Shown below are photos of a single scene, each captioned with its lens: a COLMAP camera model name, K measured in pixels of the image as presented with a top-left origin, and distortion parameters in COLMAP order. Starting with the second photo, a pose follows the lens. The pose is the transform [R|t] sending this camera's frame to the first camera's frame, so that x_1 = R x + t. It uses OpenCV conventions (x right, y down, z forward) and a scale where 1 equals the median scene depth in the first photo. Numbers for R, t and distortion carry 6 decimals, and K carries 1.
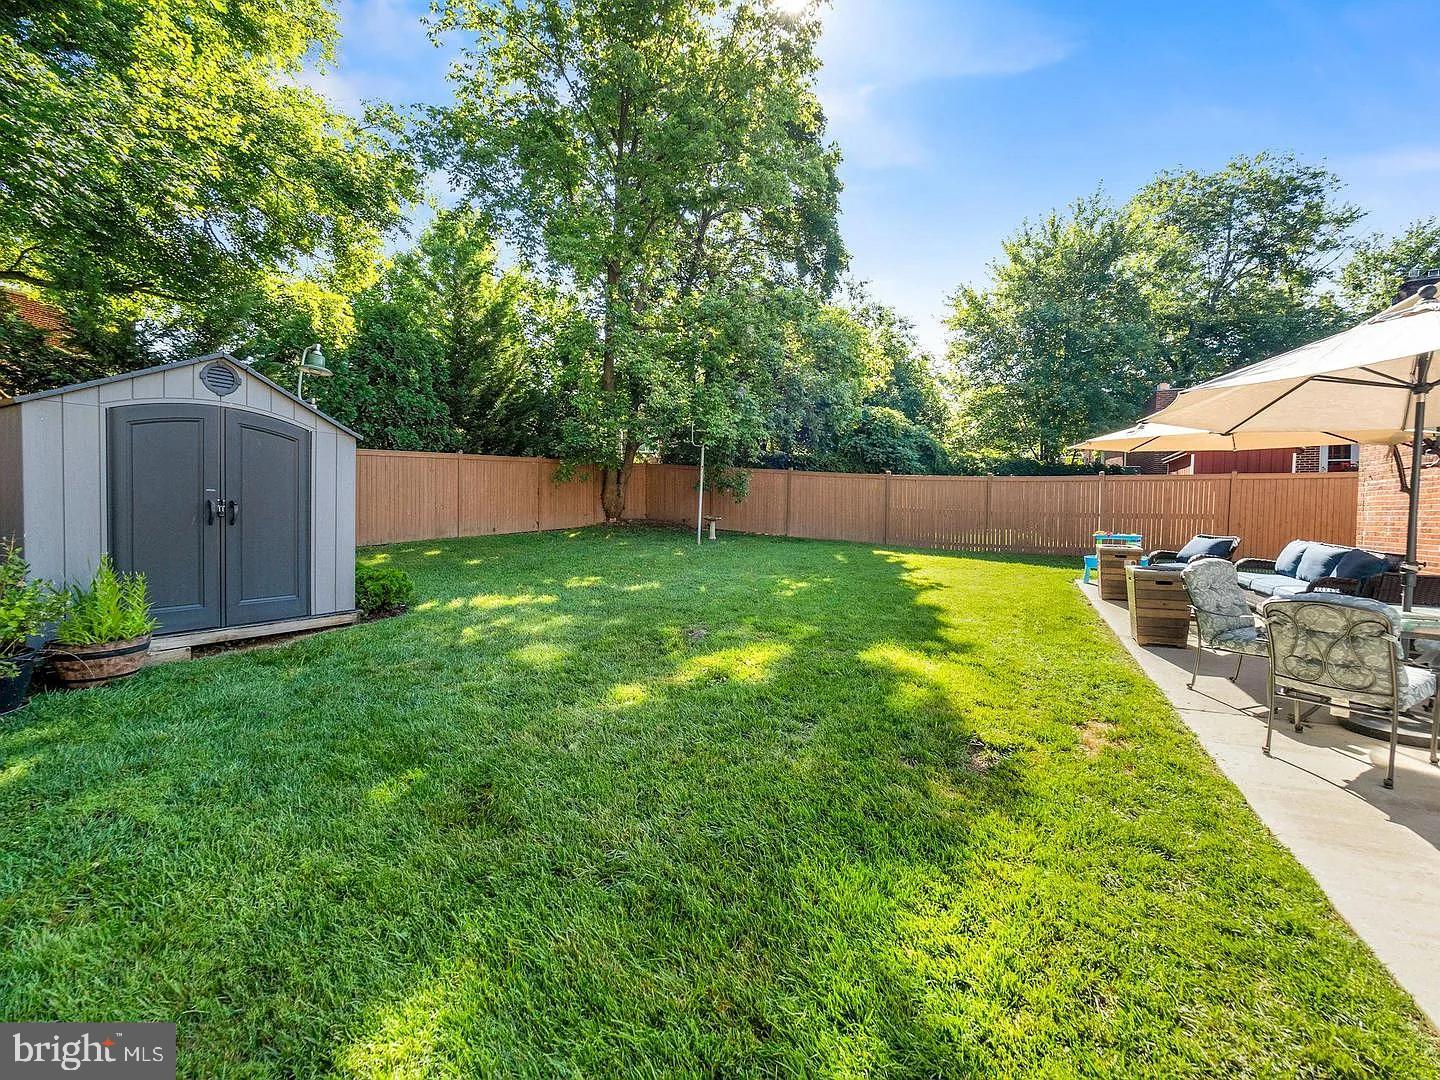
lens RADIAL K [[586.8, 0, 722.5], [0, 586.8, 518.1], [0, 0, 1]] dist [0.001149, -0.000083]
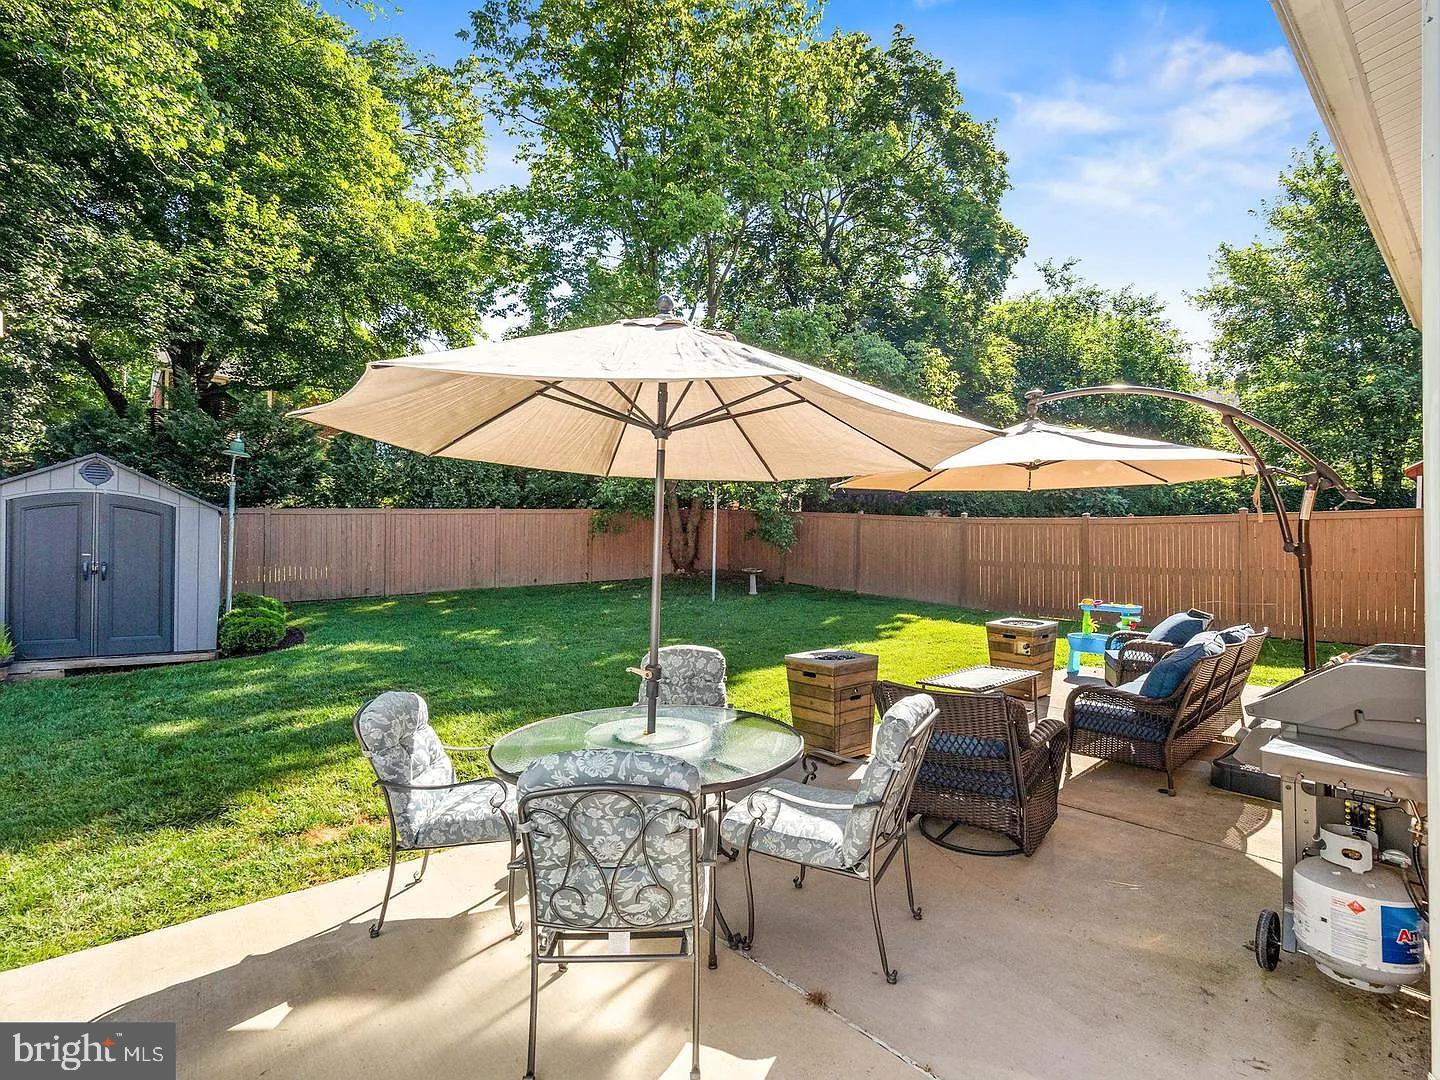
lens RADIAL K [[661.9, 0, 720.0], [0, 661.9, 540.0], [0, 0, 1]] dist [0.002251, 0.000489]
pose [[0.916375, -0.008974, -0.400220, 0.906535], [-0.005113, 0.999405, -0.034116, -0.030630], [0.400288, 0.033310, 0.915784, 0.150732]]
